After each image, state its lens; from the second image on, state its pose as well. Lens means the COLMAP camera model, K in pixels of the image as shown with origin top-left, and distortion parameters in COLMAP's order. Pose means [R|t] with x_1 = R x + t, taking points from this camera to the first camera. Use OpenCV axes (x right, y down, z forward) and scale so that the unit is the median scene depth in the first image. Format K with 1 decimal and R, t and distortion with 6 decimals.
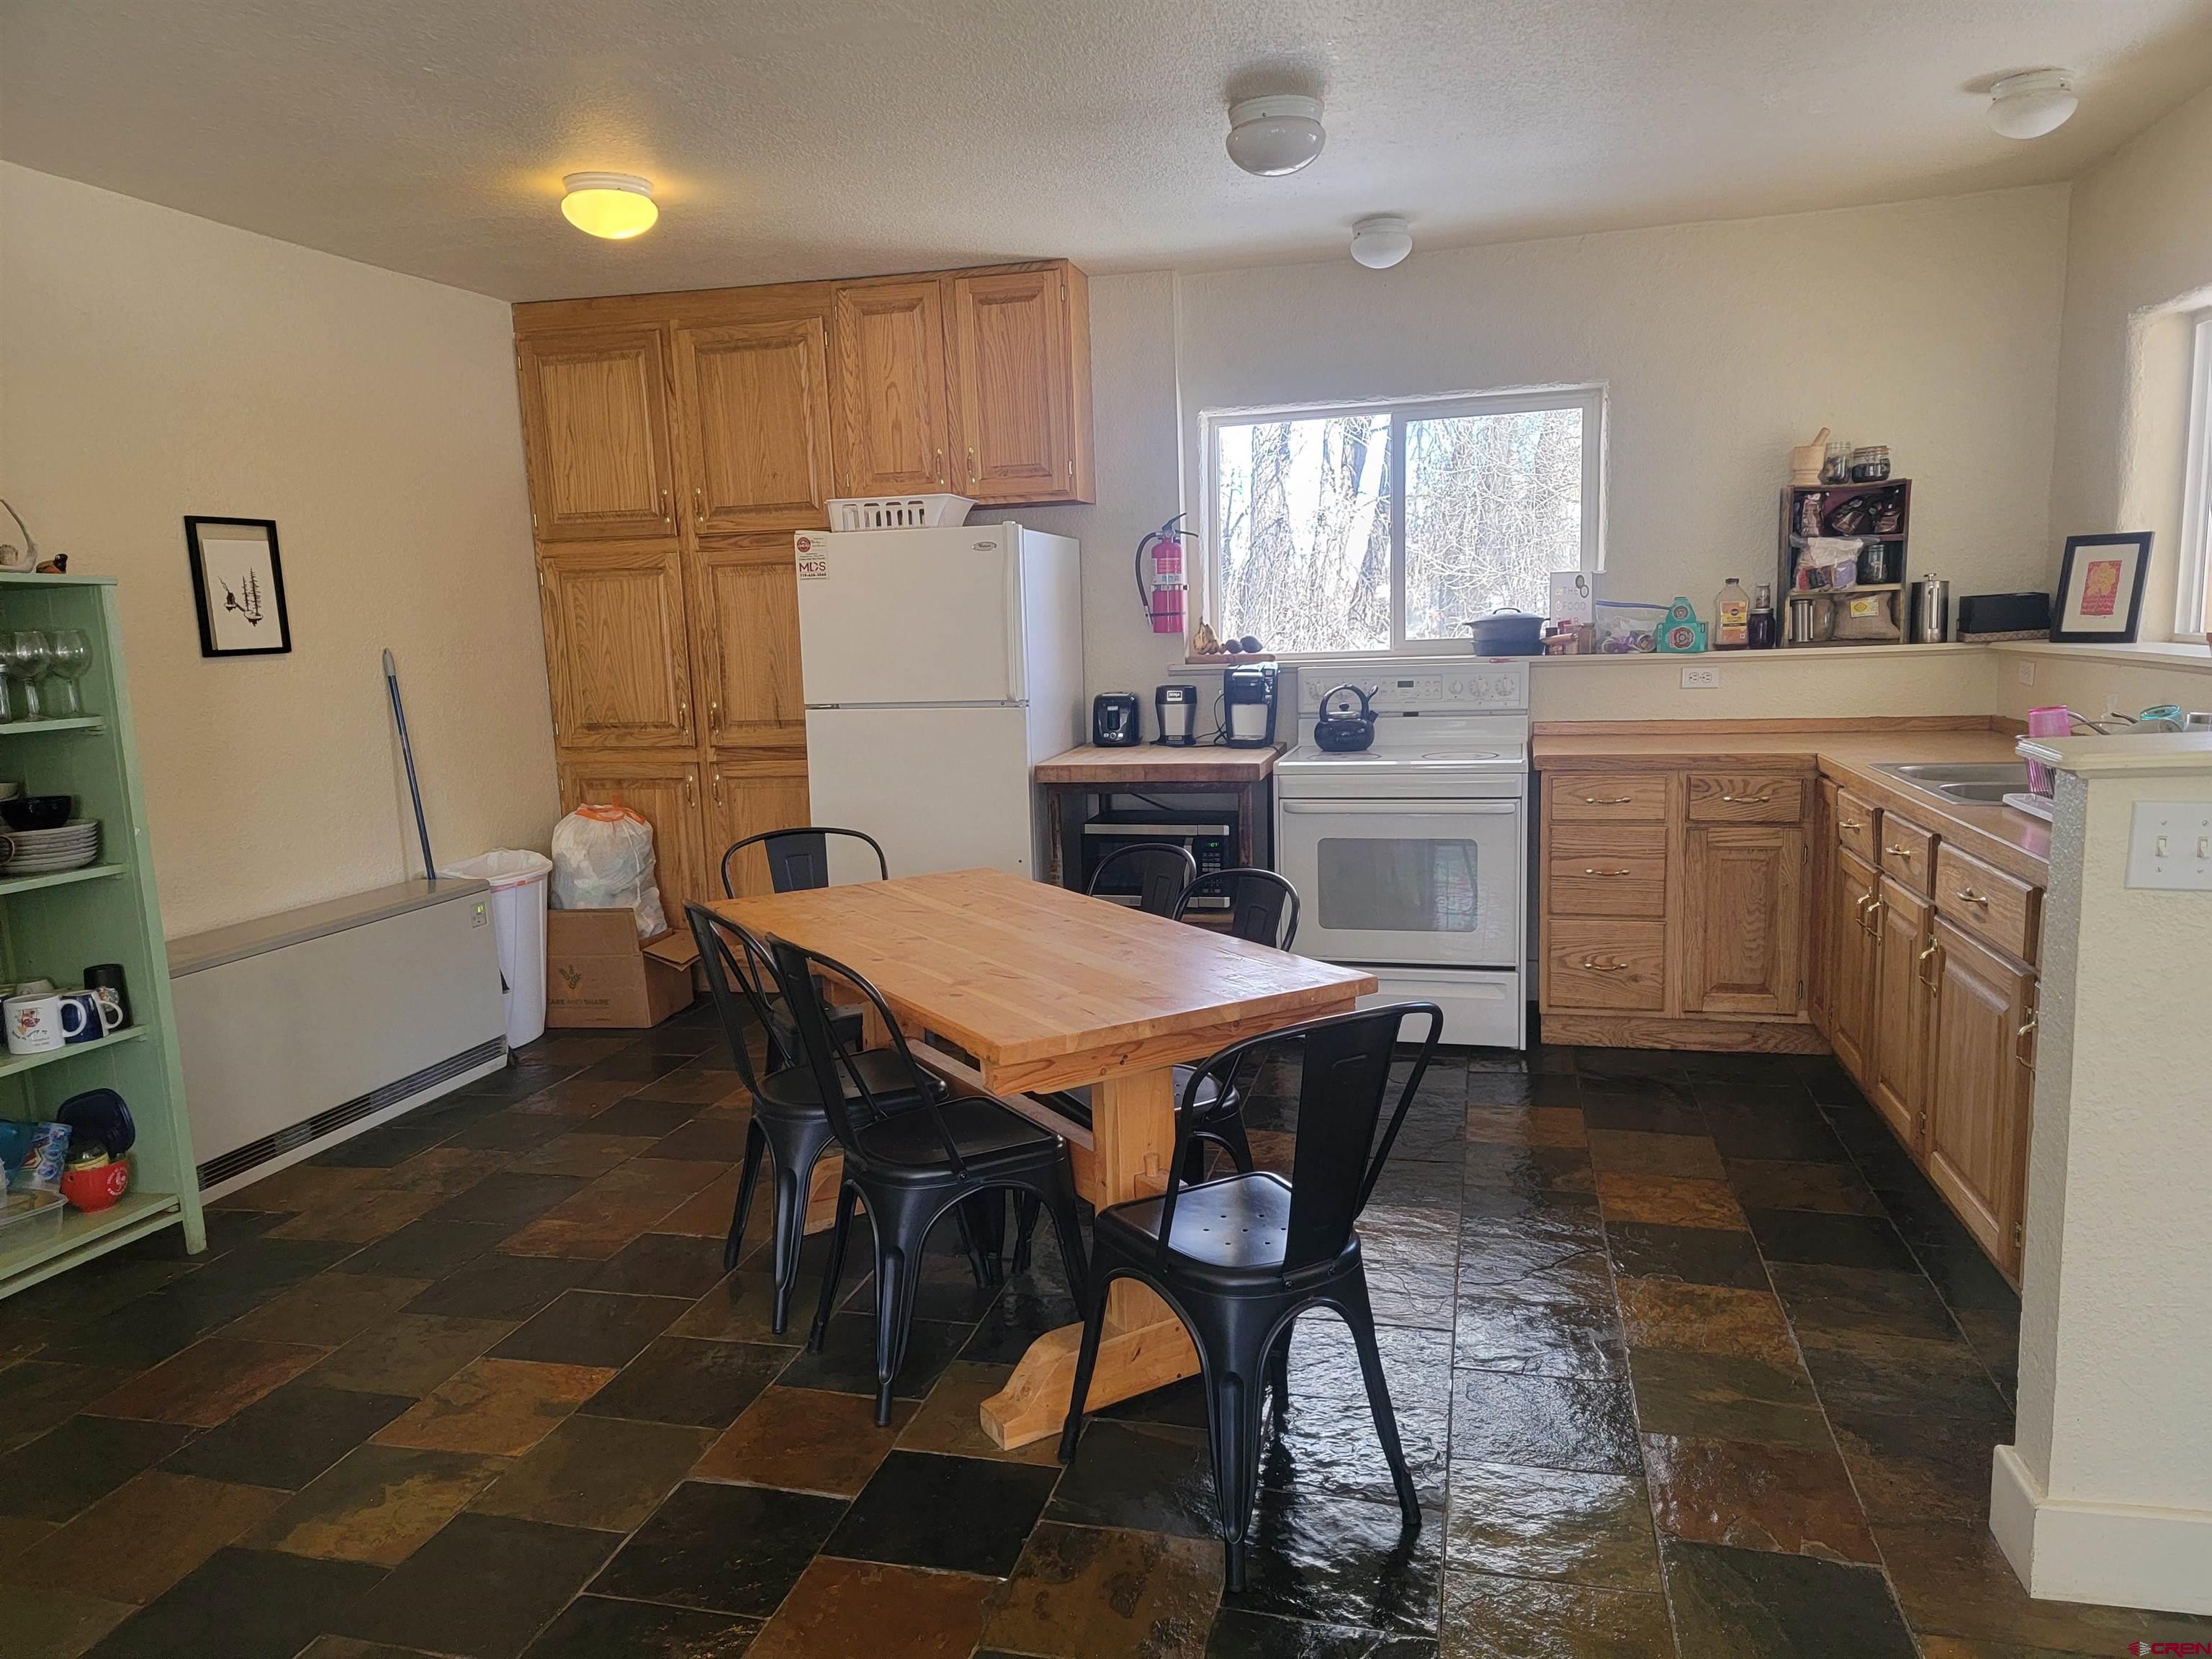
lens RADIAL K [[1541.1, 0, 1097.3], [0, 1541.1, 847.5], [0, 0, 1]] dist [0.074867, -0.057605]
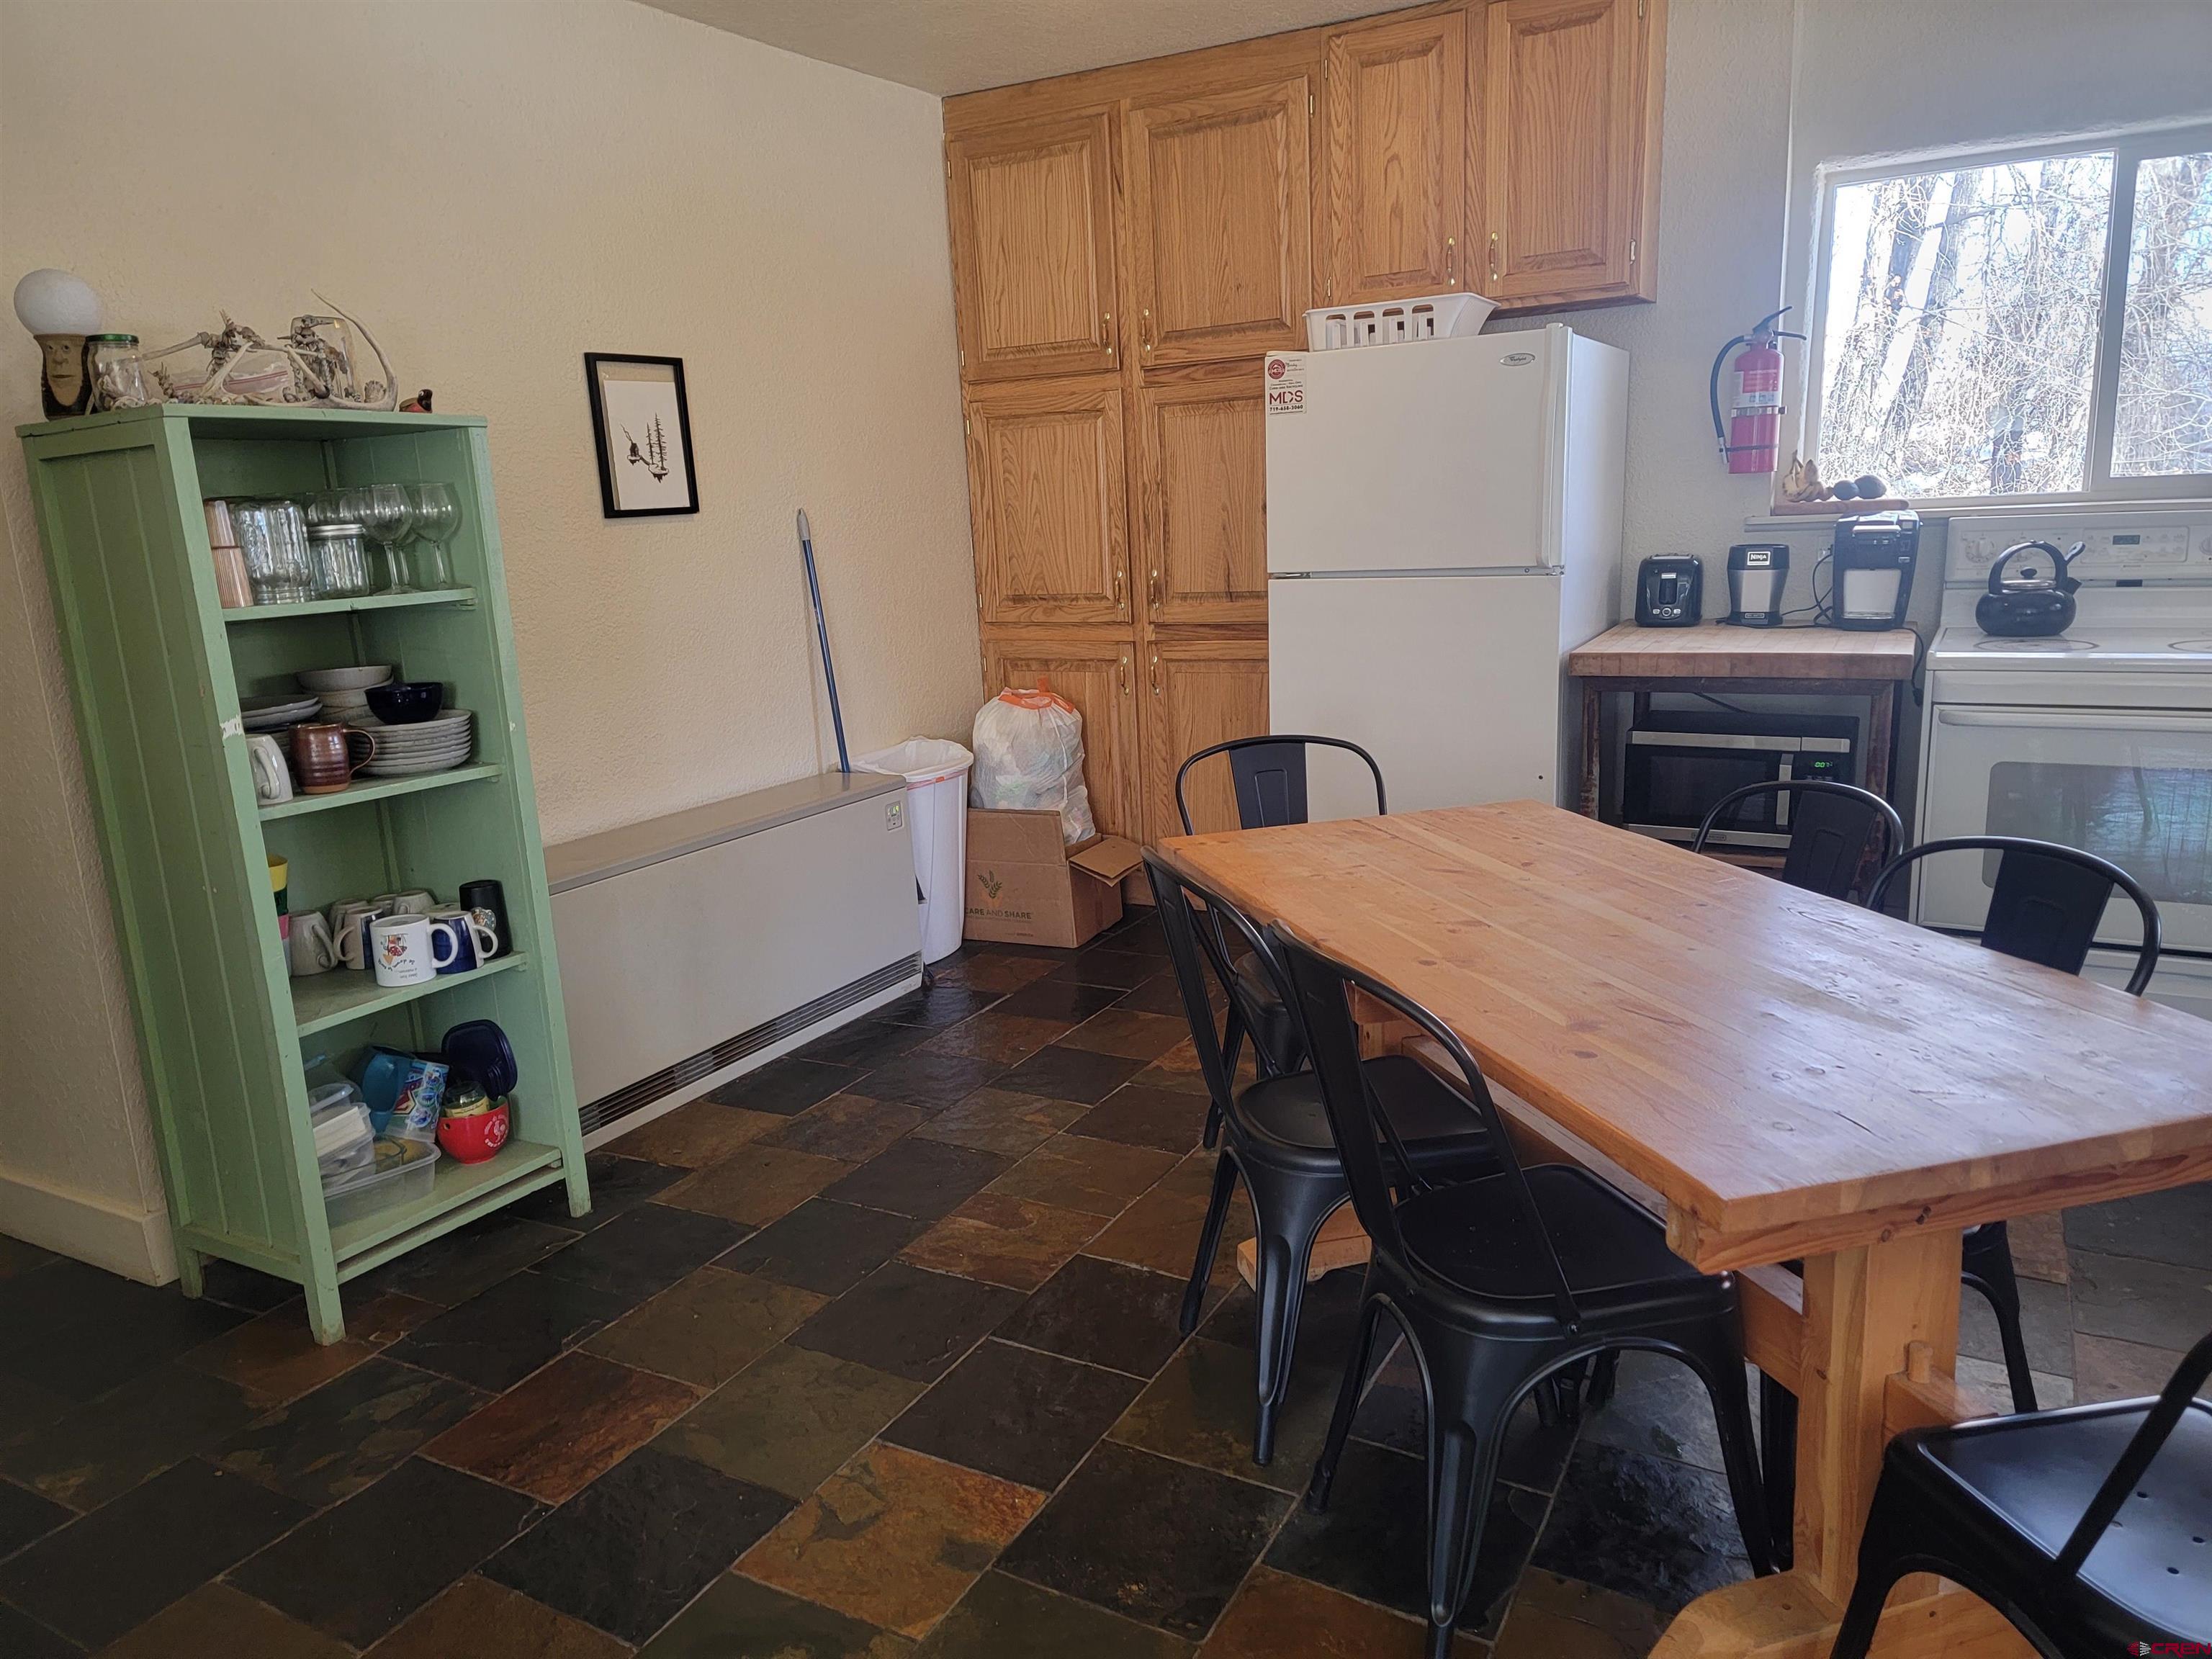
lens RADIAL K [[1547.0, 0, 1101.6], [0, 1547.0, 829.9], [0, 0, 1]] dist [0.081554, -0.058136]
pose [[0.967533, 0.043237, -0.249020, -0.067617], [-0.024711, 0.996721, 0.077050, -0.019388], [0.251535, -0.068395, 0.965429, 0.190104]]
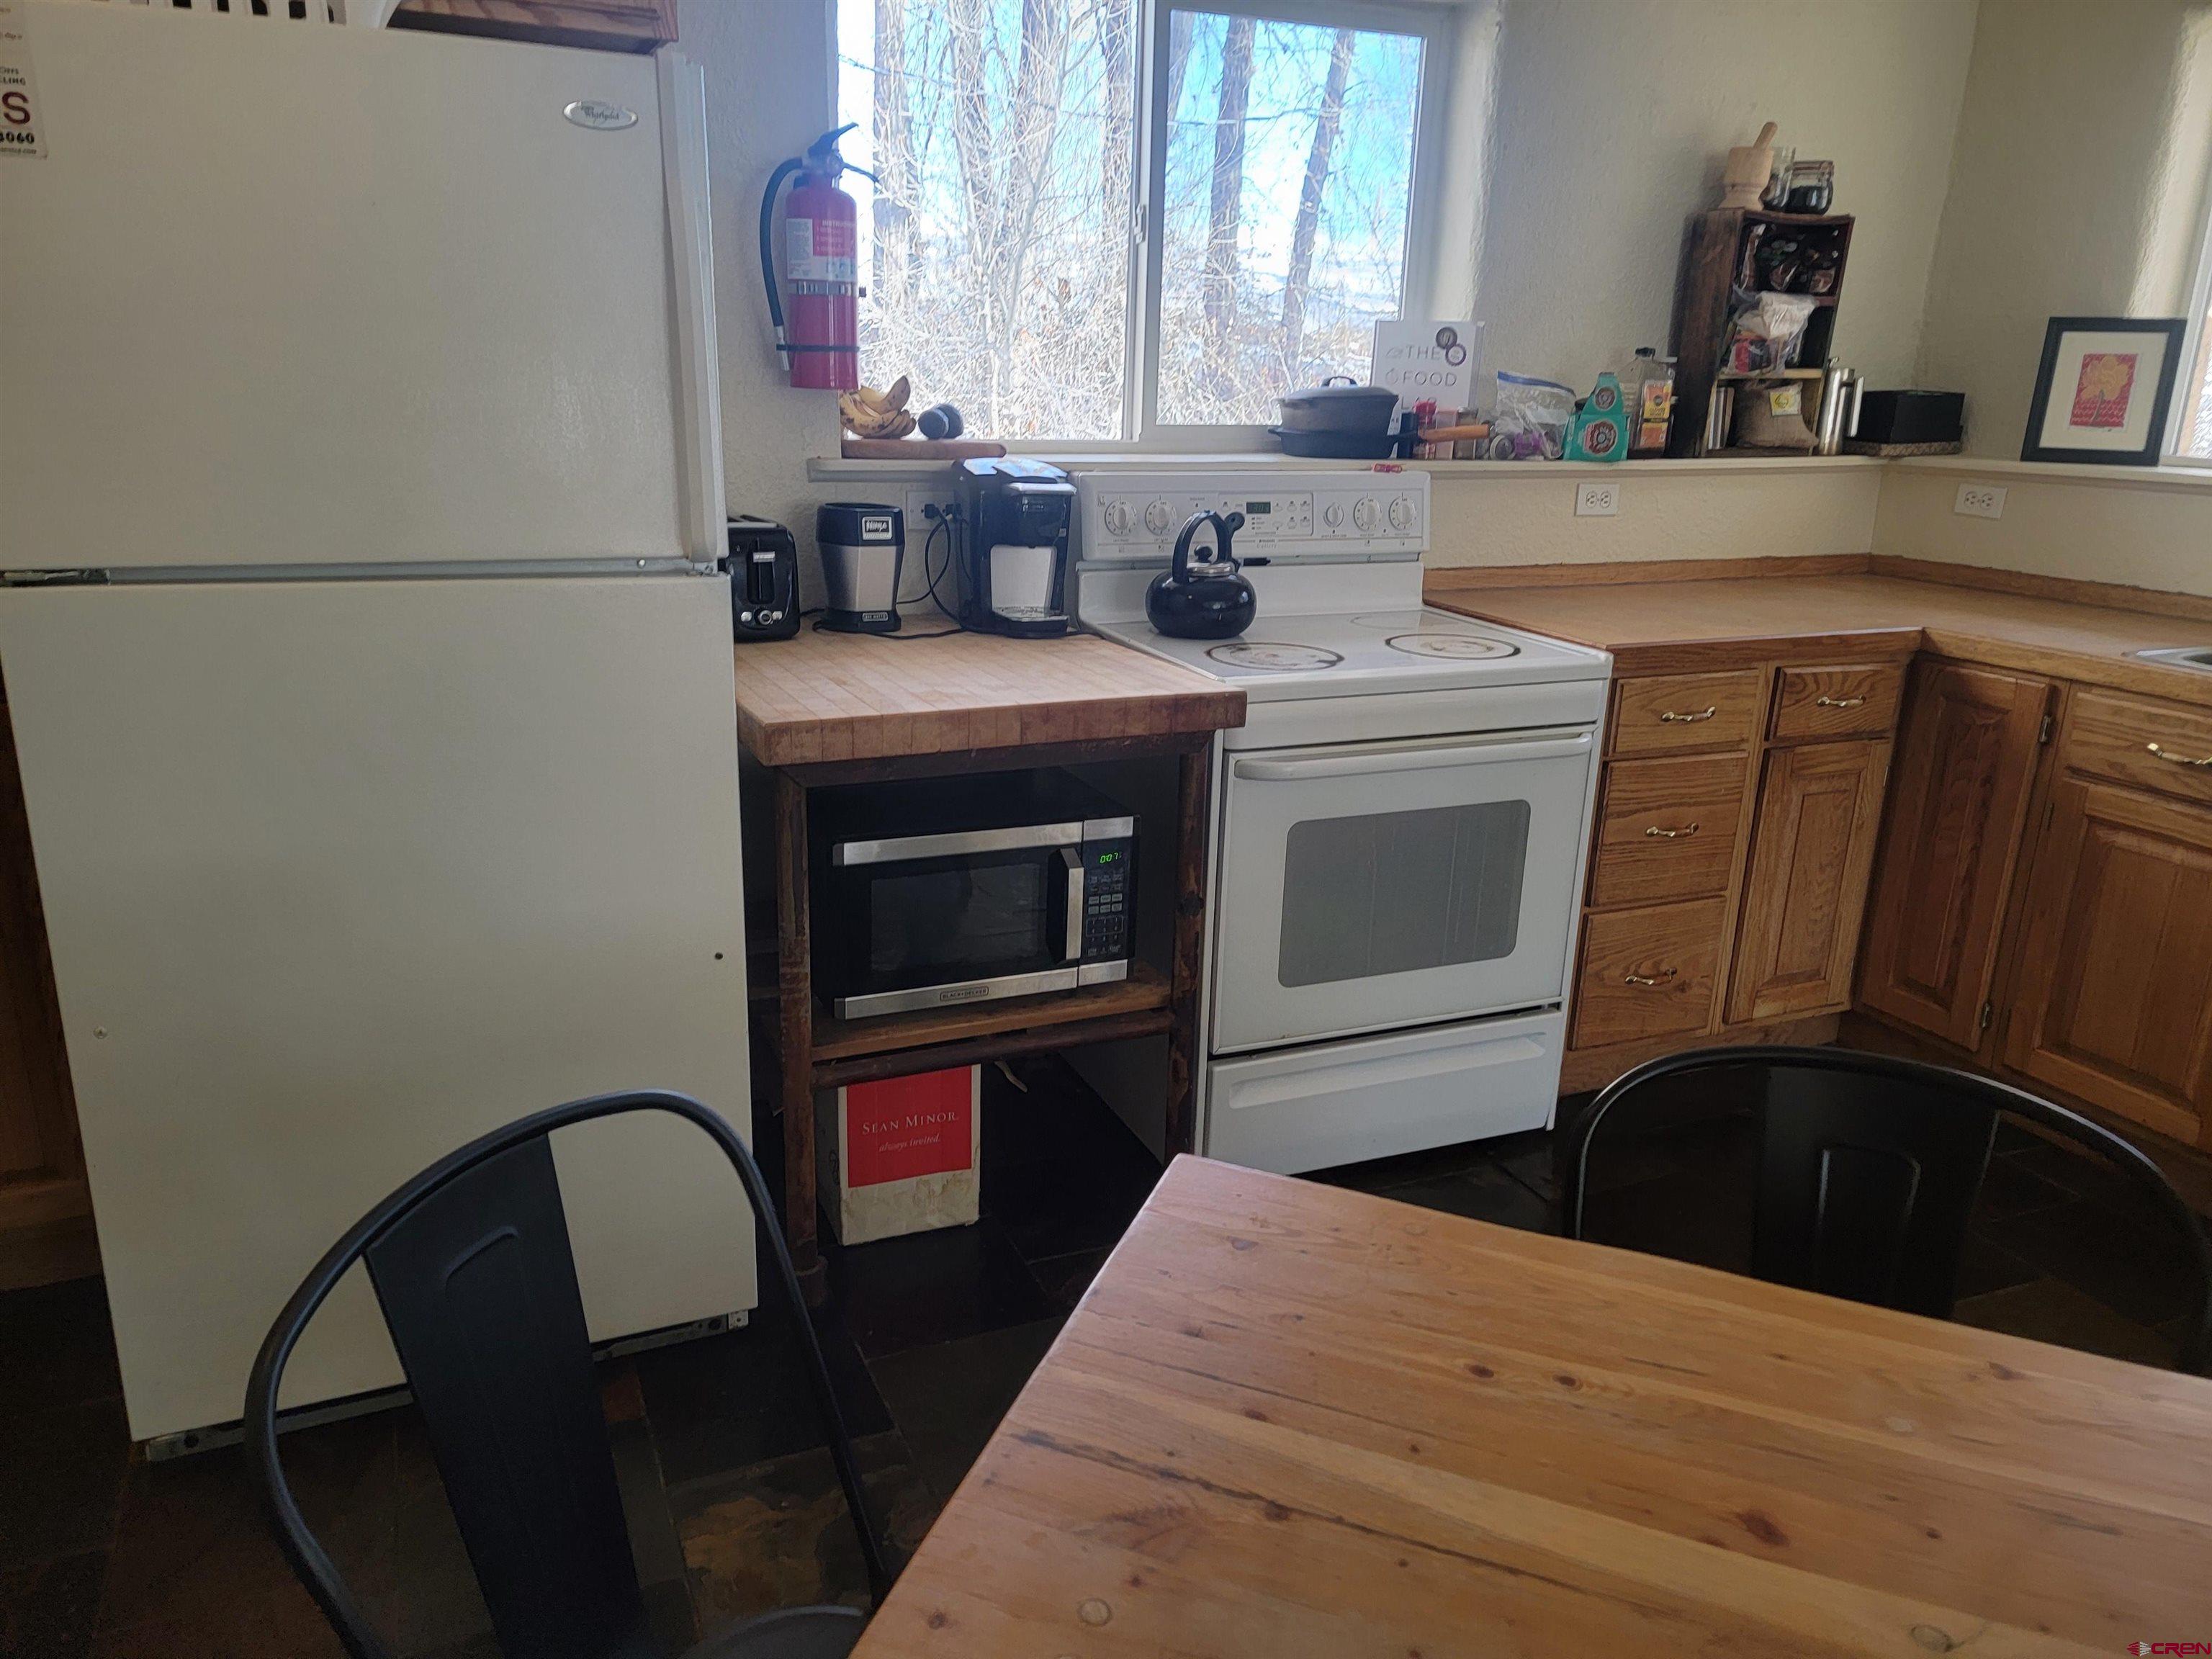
lens RADIAL K [[1556.9, 0, 1082.1], [0, 1556.9, 836.4], [0, 0, 1]] dist [0.068030, -0.046990]
pose [[0.789093, -0.125370, 0.601343, -0.217719], [0.040569, 0.987450, 0.152633, -0.081111], [-0.612932, -0.096046, 0.784276, 0.615805]]
